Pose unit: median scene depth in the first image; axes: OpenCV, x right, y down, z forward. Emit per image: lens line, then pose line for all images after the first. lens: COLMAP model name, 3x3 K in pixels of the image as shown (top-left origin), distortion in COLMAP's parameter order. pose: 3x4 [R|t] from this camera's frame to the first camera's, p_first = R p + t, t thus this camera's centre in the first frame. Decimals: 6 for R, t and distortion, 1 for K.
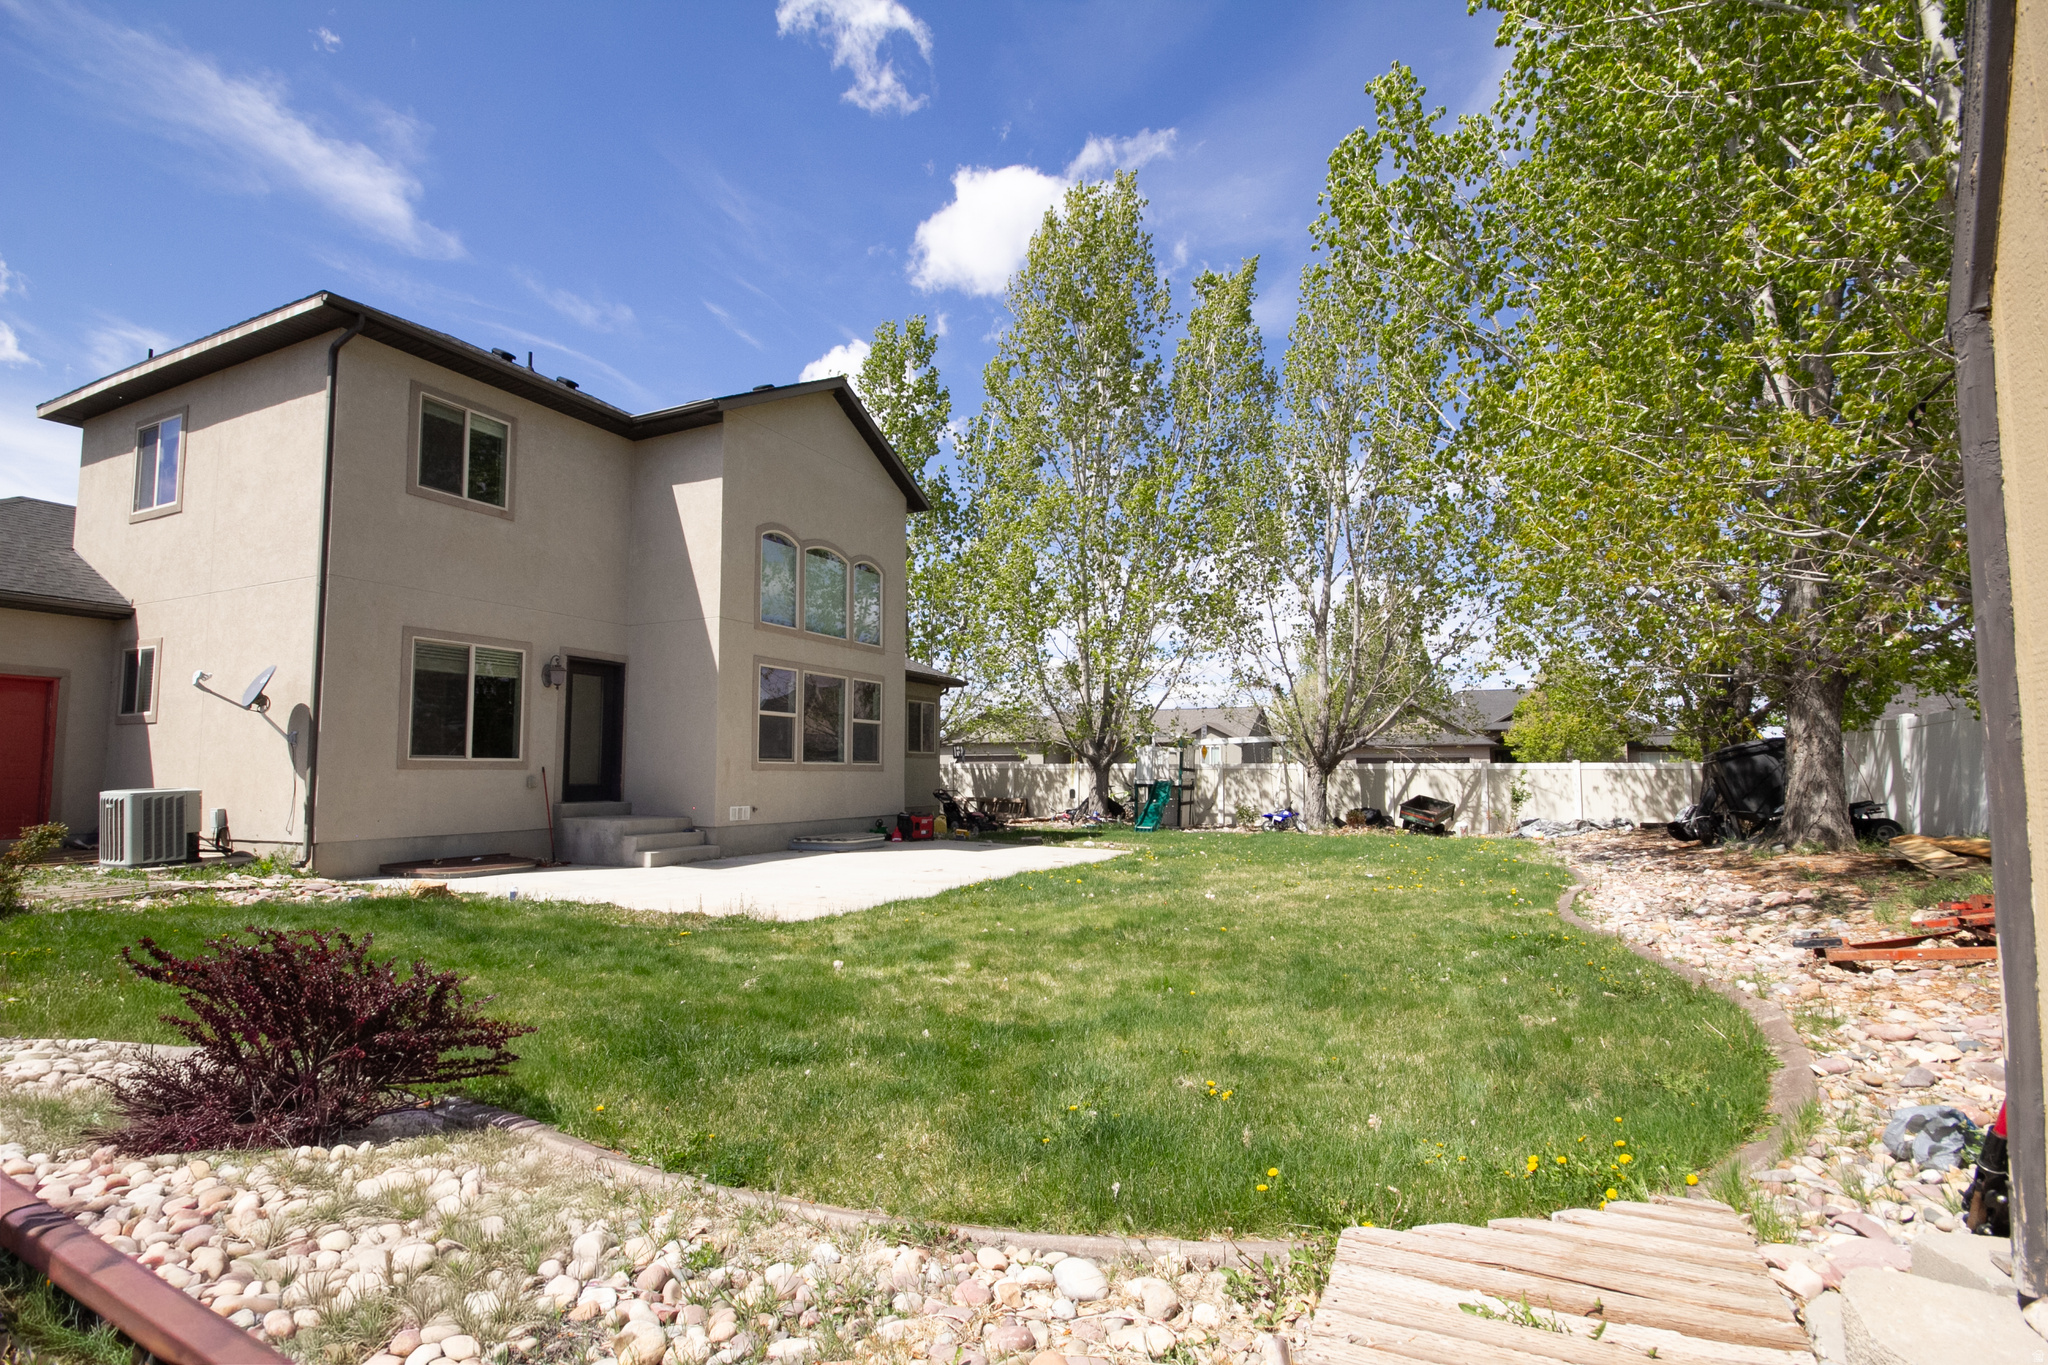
lens RADIAL K [[925.6, 0, 1029.5], [0, 925.6, 705.2], [0, 0, 1]] dist [0.000768, 0.000146]
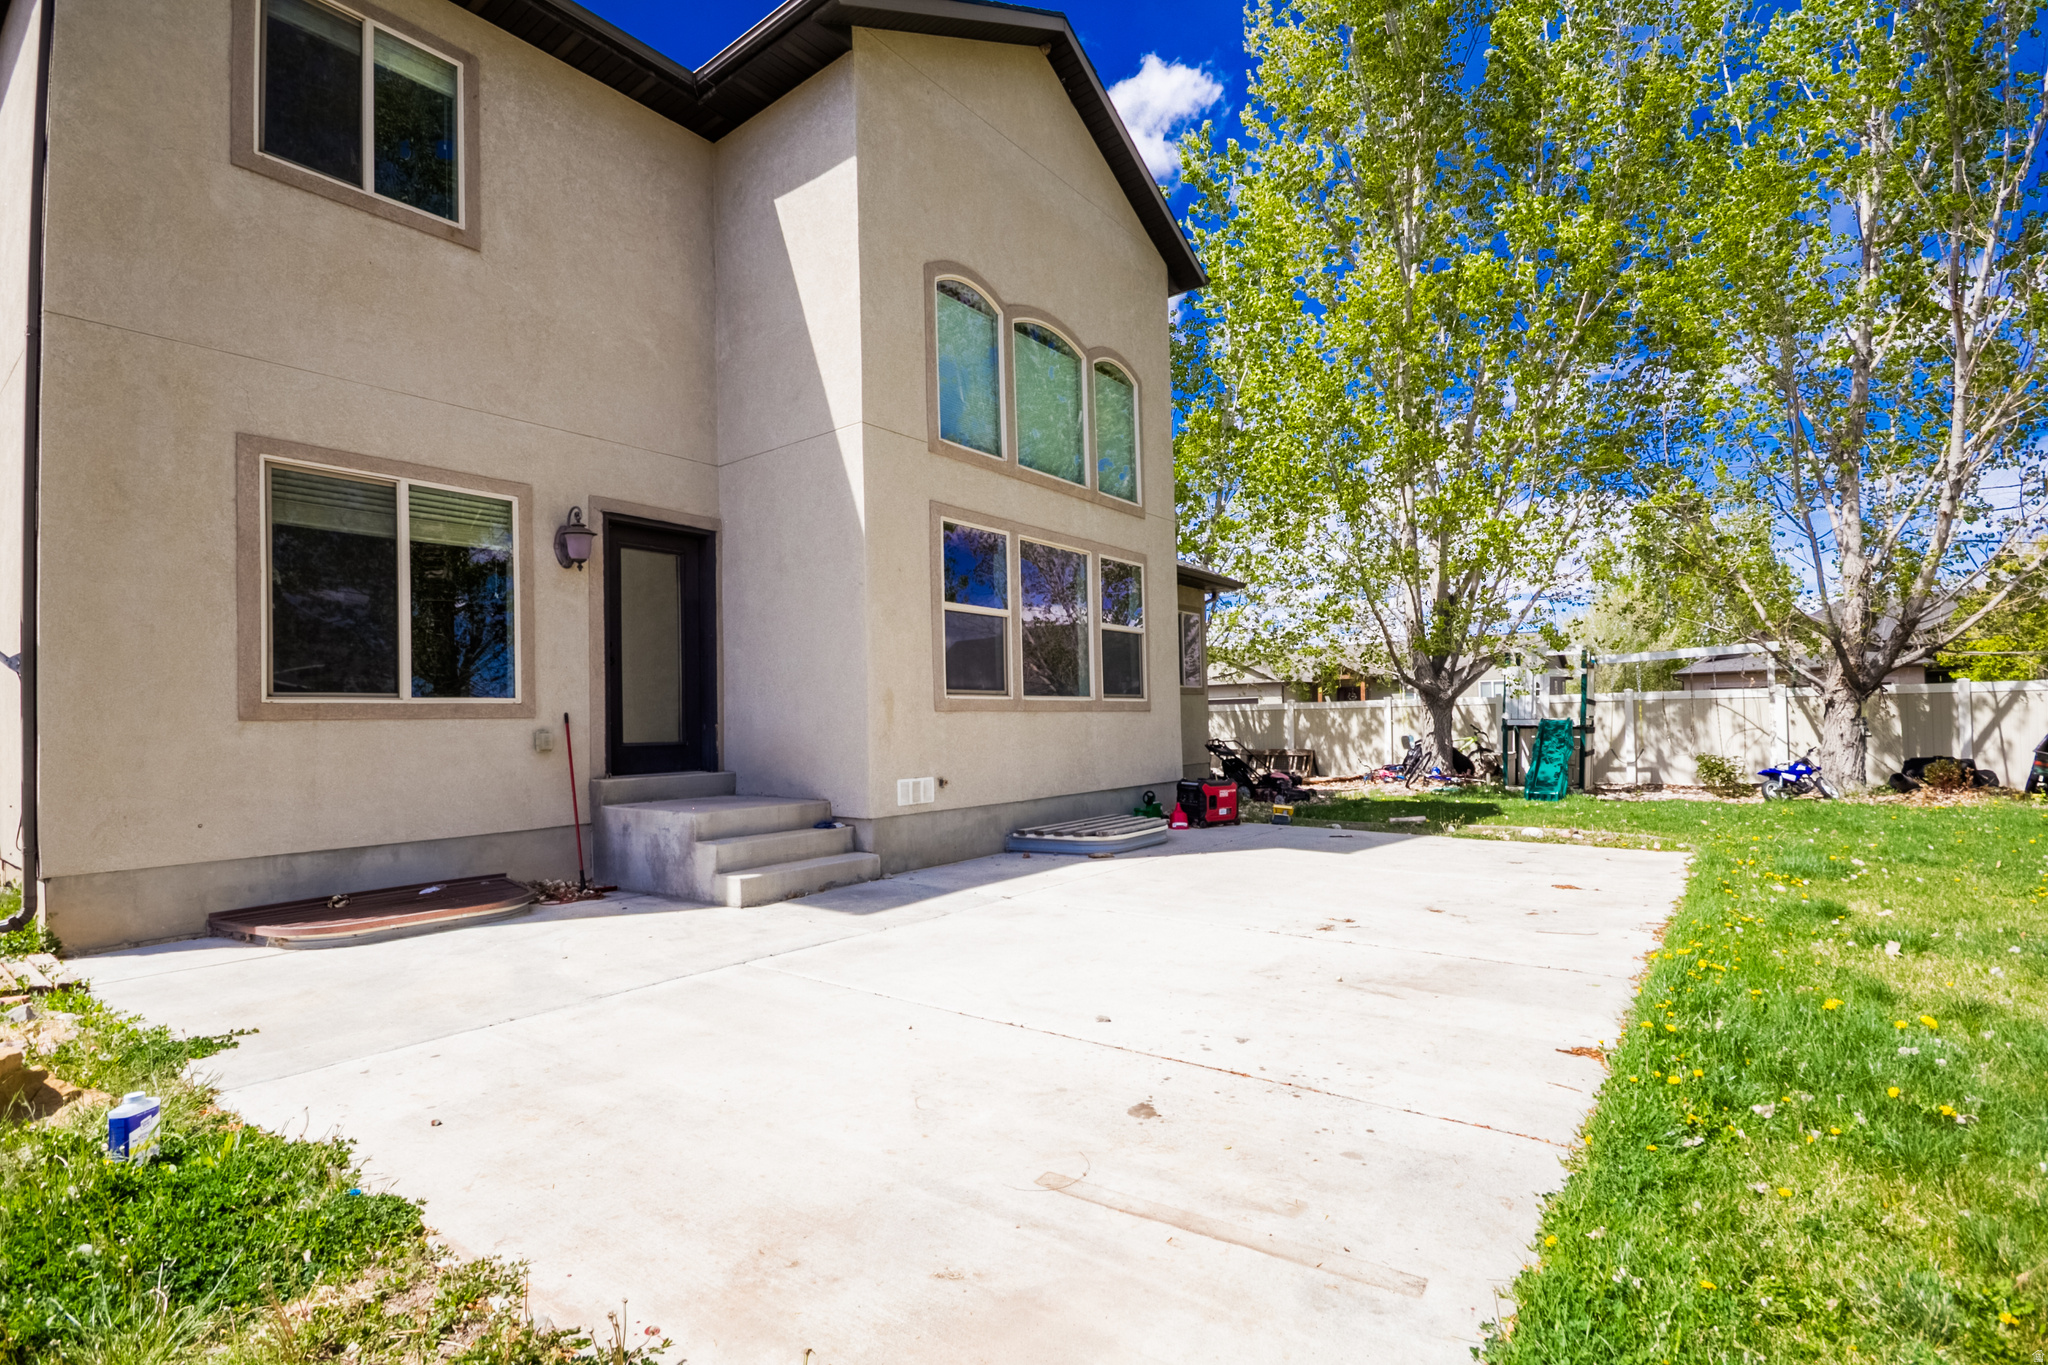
lens RADIAL K [[968.7, 0, 1024.0], [0, 968.7, 682.5], [0, 0, 1]] dist [0.001968, 0.000210]
pose [[0.973788, -0.031863, -0.225214, -0.128830], [0.039185, 0.998836, 0.028115, 0.042200], [0.224056, -0.036203, 0.973904, 0.493101]]
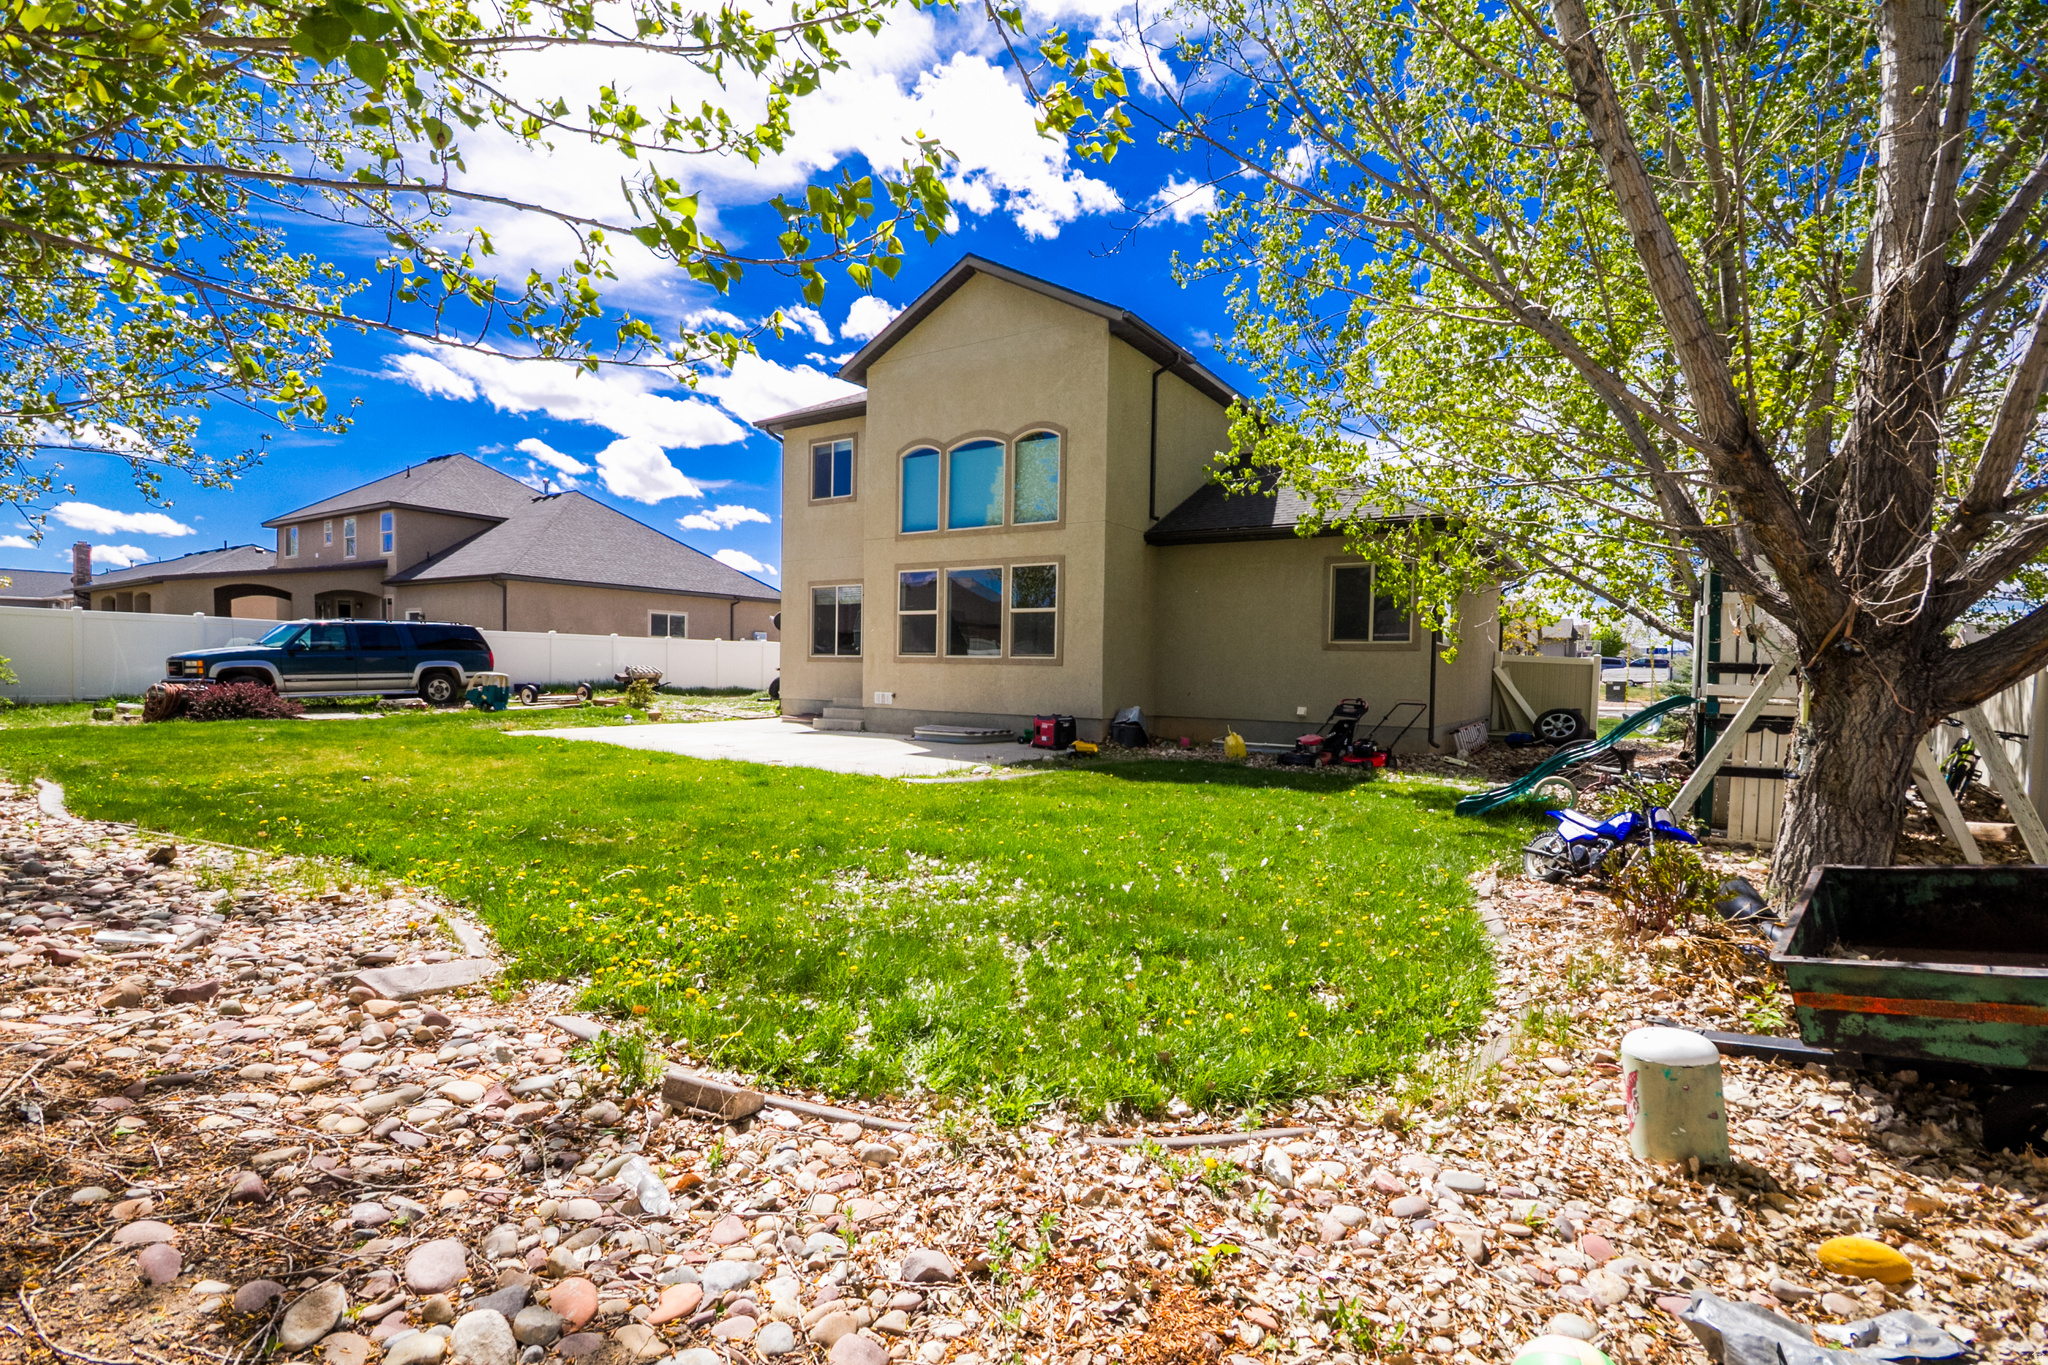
lens RADIAL K [[925.6, 0, 1029.5], [0, 925.6, 705.2], [0, 0, 1]] dist [0.000768, 0.000146]
pose [[-0.140254, 0.043508, -0.989159, 0.921064], [0.063133, 0.997394, 0.034918, 0.100319], [0.988101, -0.057552, -0.142636, 1.437937]]
